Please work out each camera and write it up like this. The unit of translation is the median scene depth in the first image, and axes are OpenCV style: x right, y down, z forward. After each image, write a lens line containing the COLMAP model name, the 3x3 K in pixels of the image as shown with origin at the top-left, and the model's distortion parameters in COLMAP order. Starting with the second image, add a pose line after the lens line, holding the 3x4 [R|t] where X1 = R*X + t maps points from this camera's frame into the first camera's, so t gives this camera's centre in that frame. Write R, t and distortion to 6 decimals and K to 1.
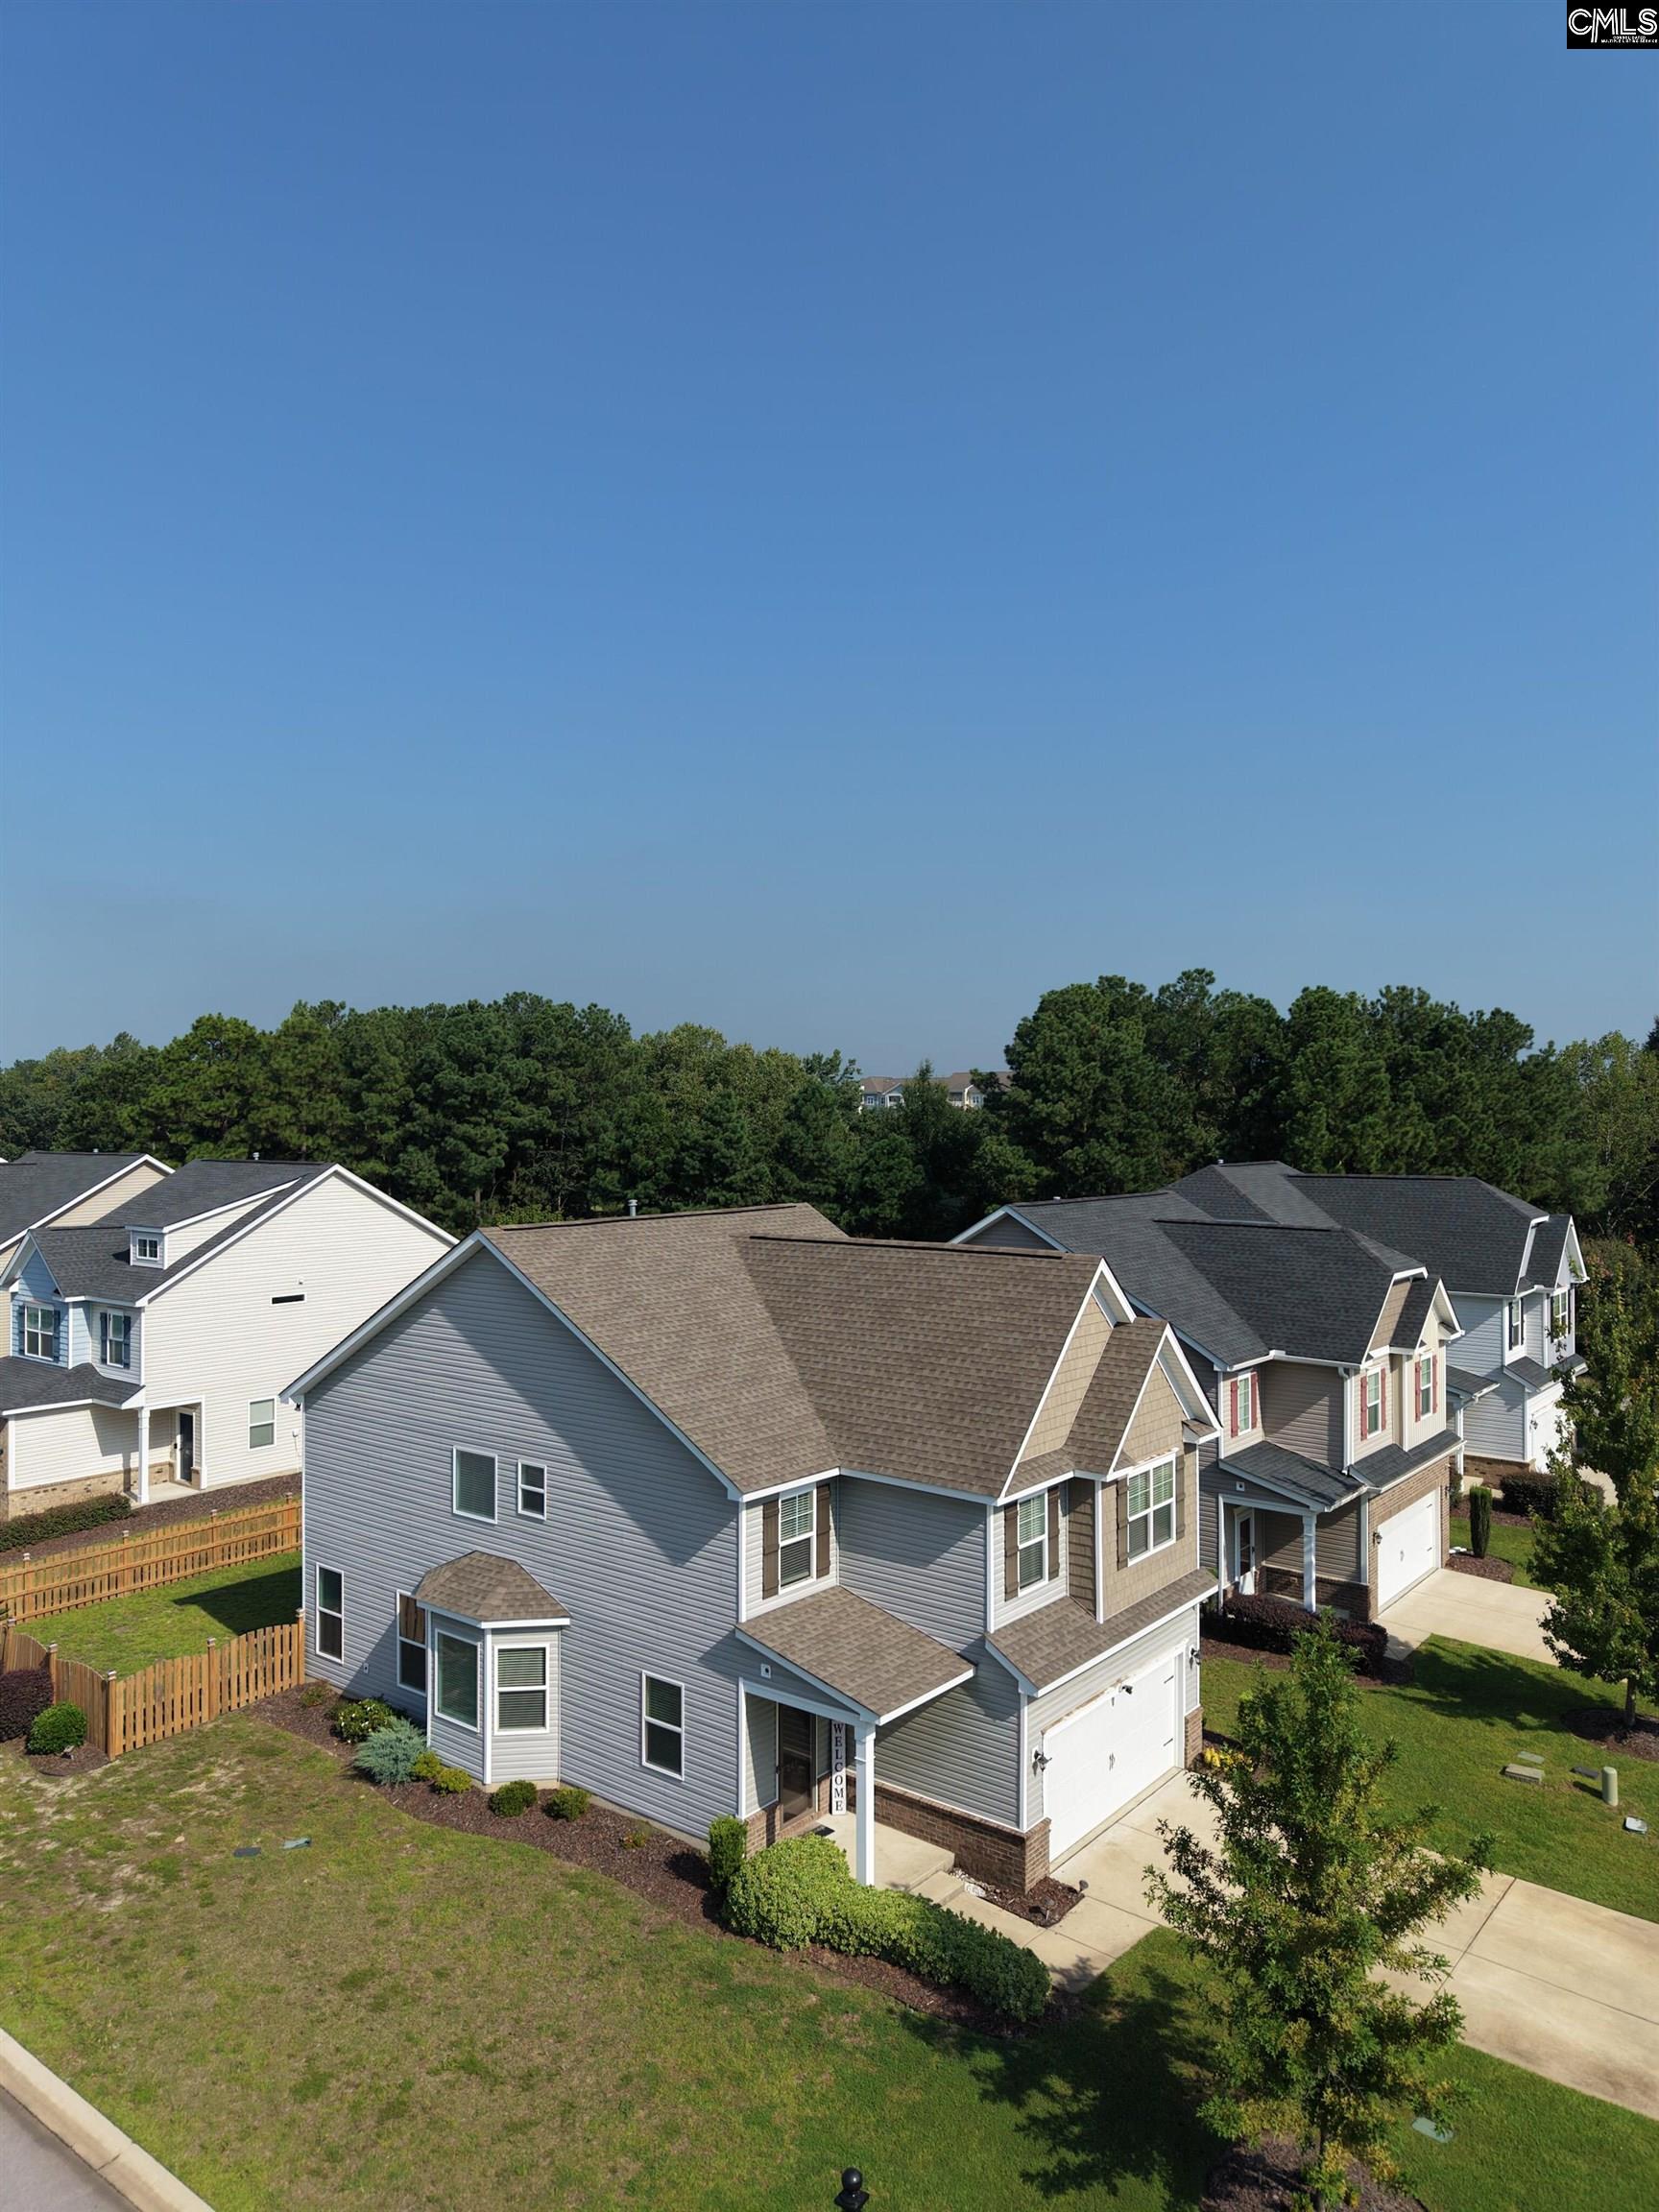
lens RADIAL K [[1469.8, 0, 829.0], [0, 1469.8, 1138.8], [0, 0, 1]] dist [0.035257, -0.029863]
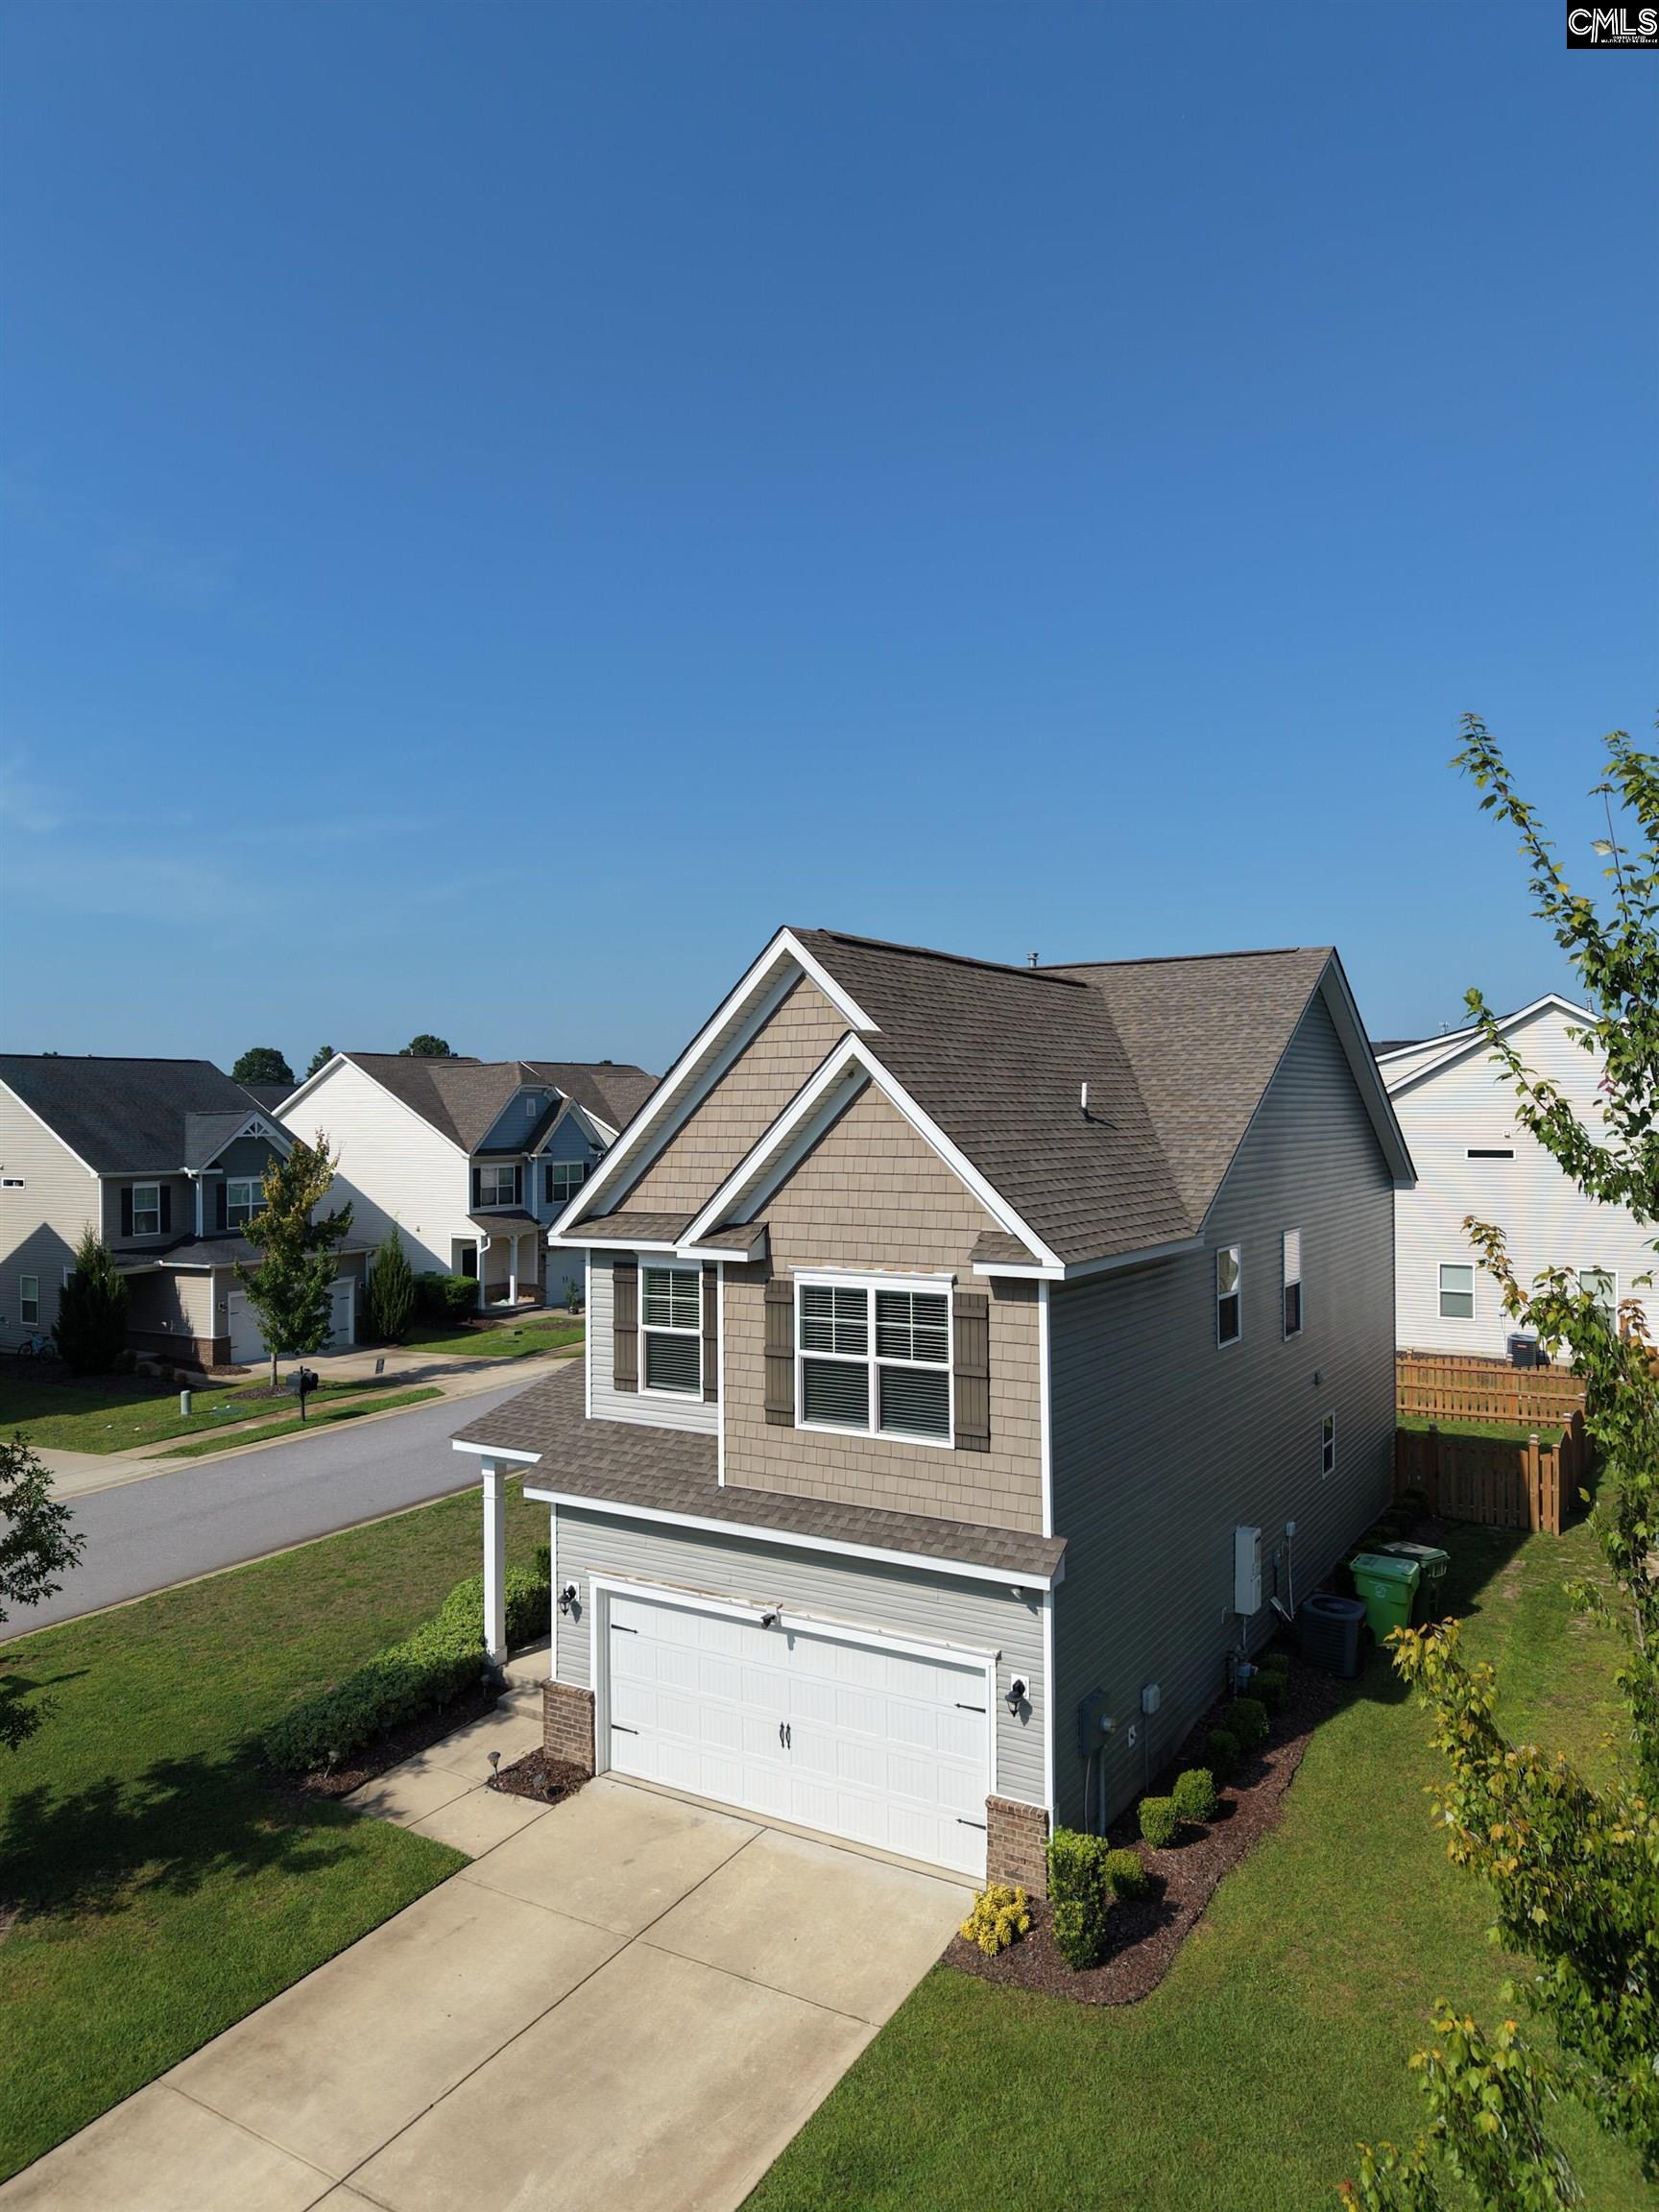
lens RADIAL K [[1469.8, 0, 844.5], [0, 1469.8, 1122.6], [0, 0, 1]] dist [0.035257, -0.029863]
pose [[0.132281, 0.008253, -0.991178, 0.726584], [-0.008110, 0.999941, 0.007243, 0.145088], [0.991179, 0.007080, 0.132340, 0.851054]]
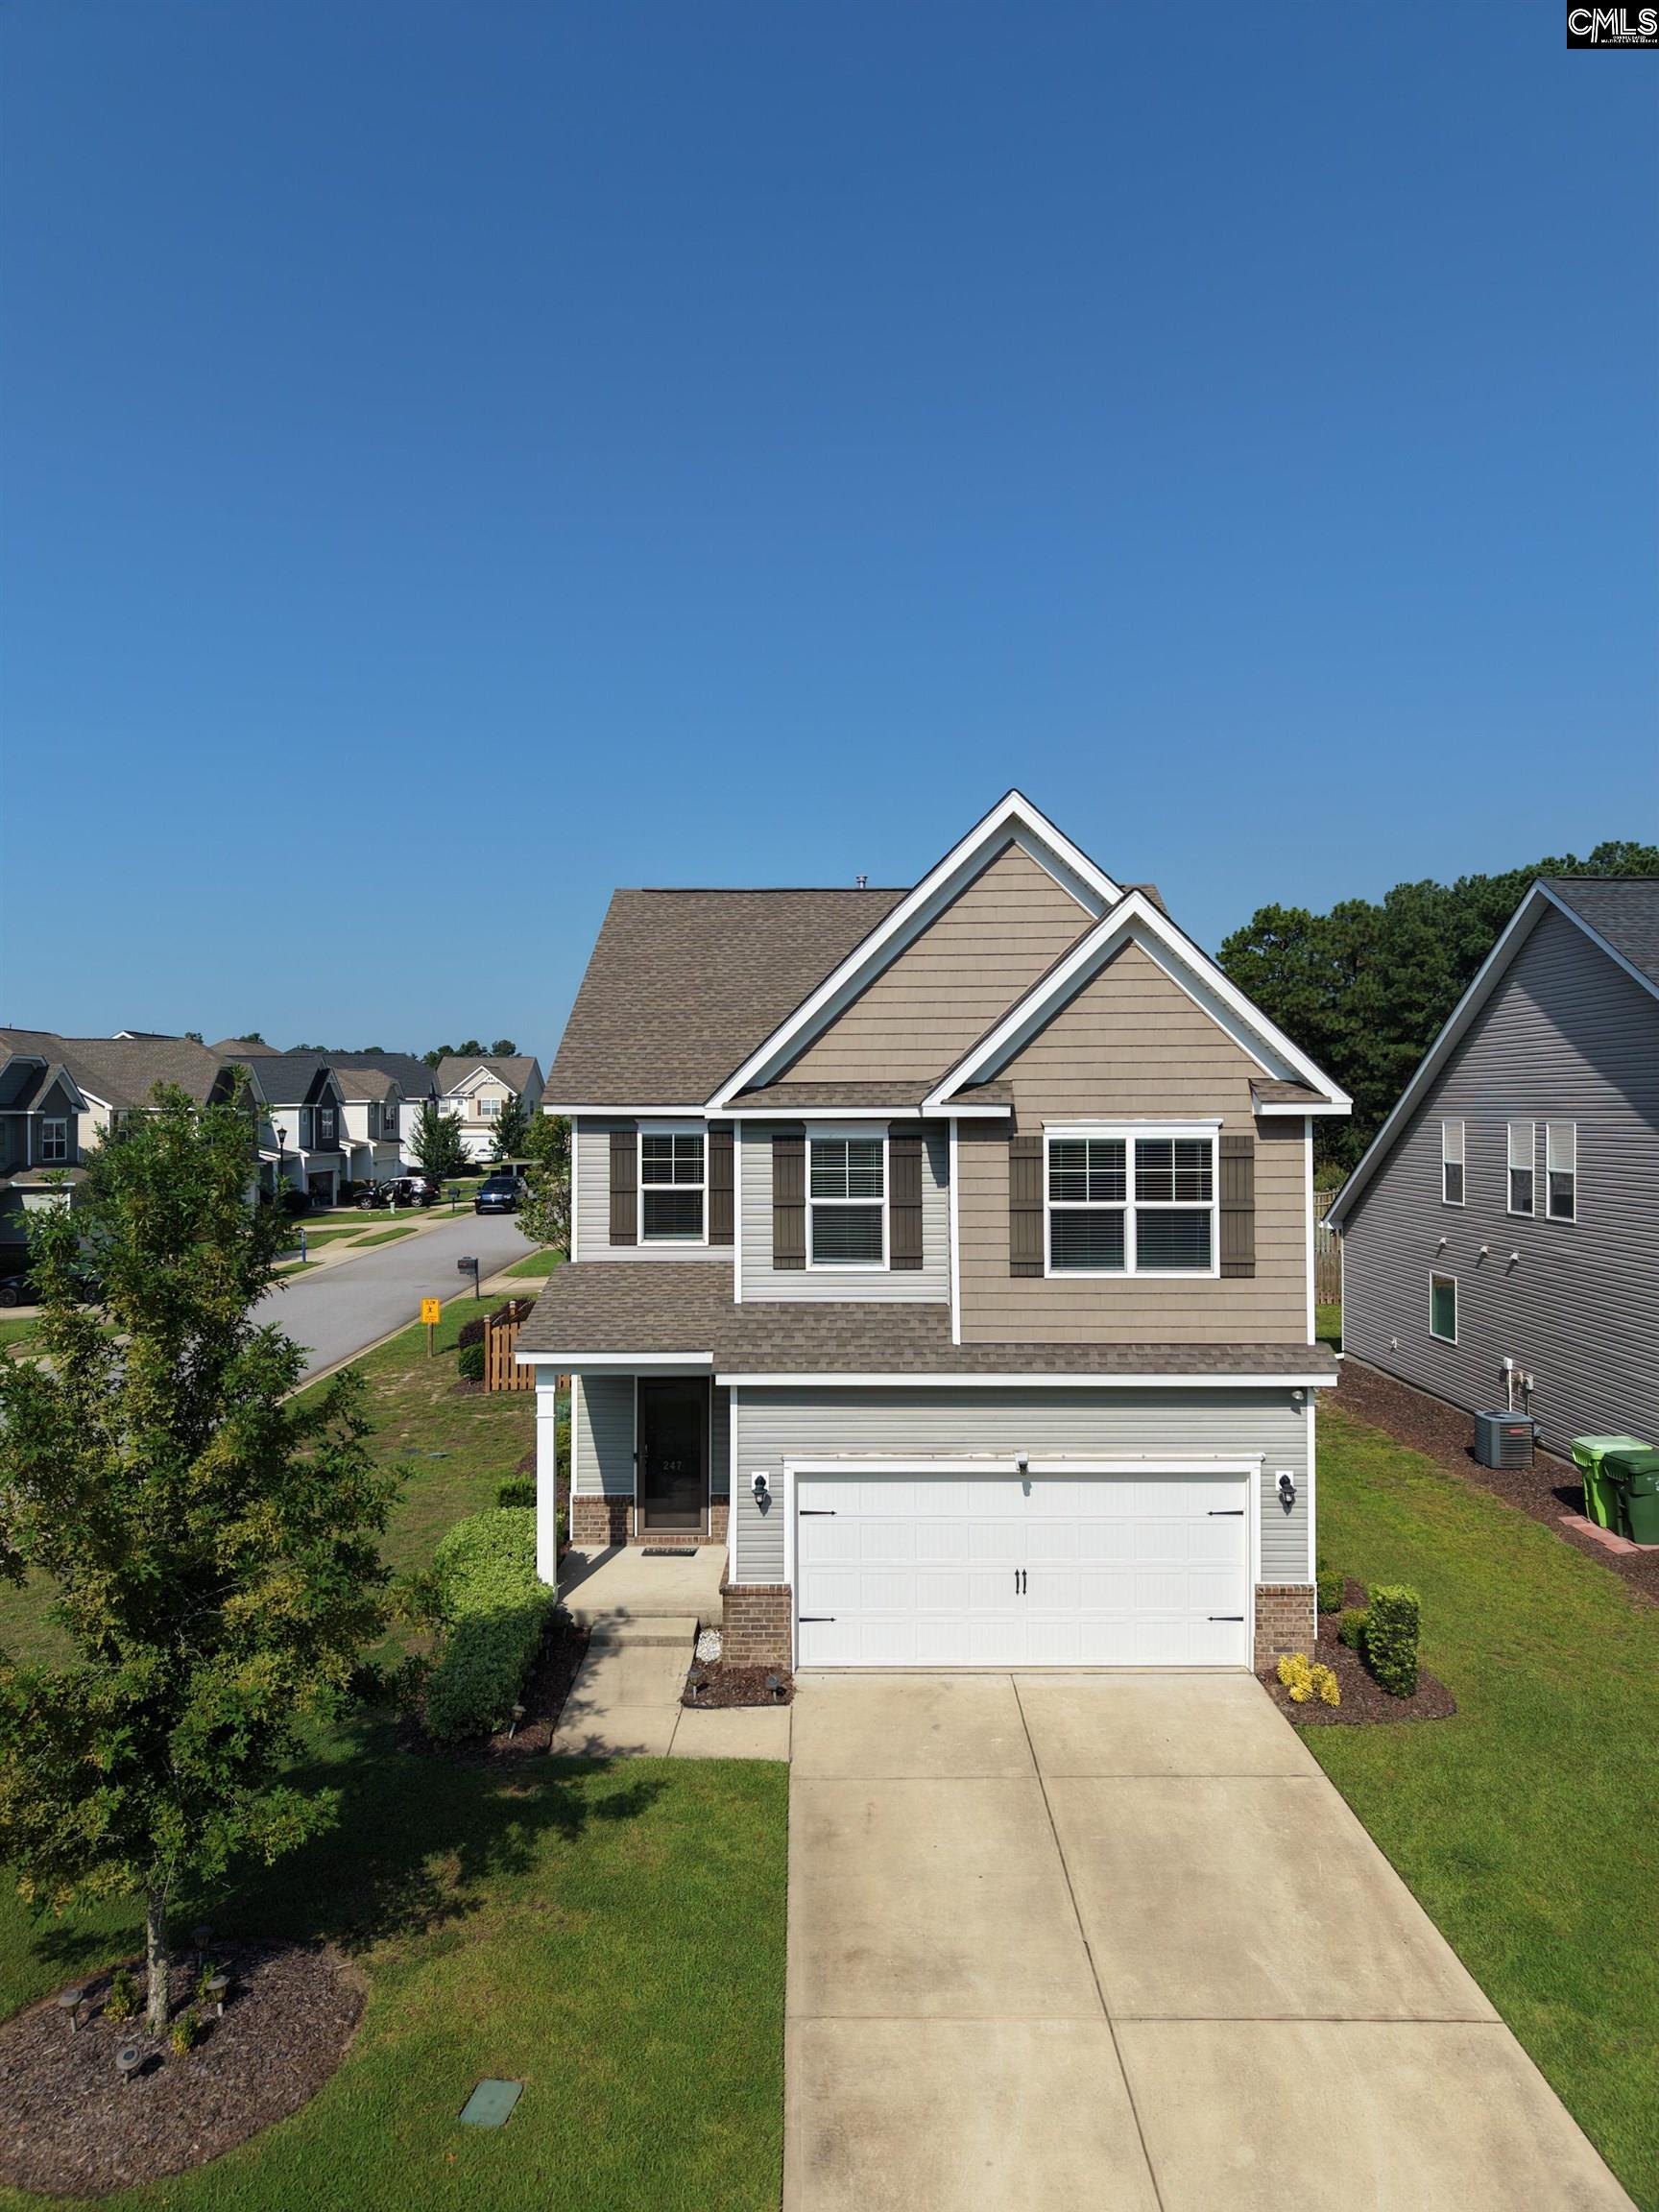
lens RADIAL K [[1469.8, 0, 831.6], [0, 1469.8, 1105.2], [0, 0, 1]] dist [0.035257, -0.029863]
pose [[0.623600, -0.000659, -0.781743, 0.573651], [-0.009287, 0.999923, -0.008251, 0.201735], [0.781688, 0.012405, 0.623546, 0.489211]]
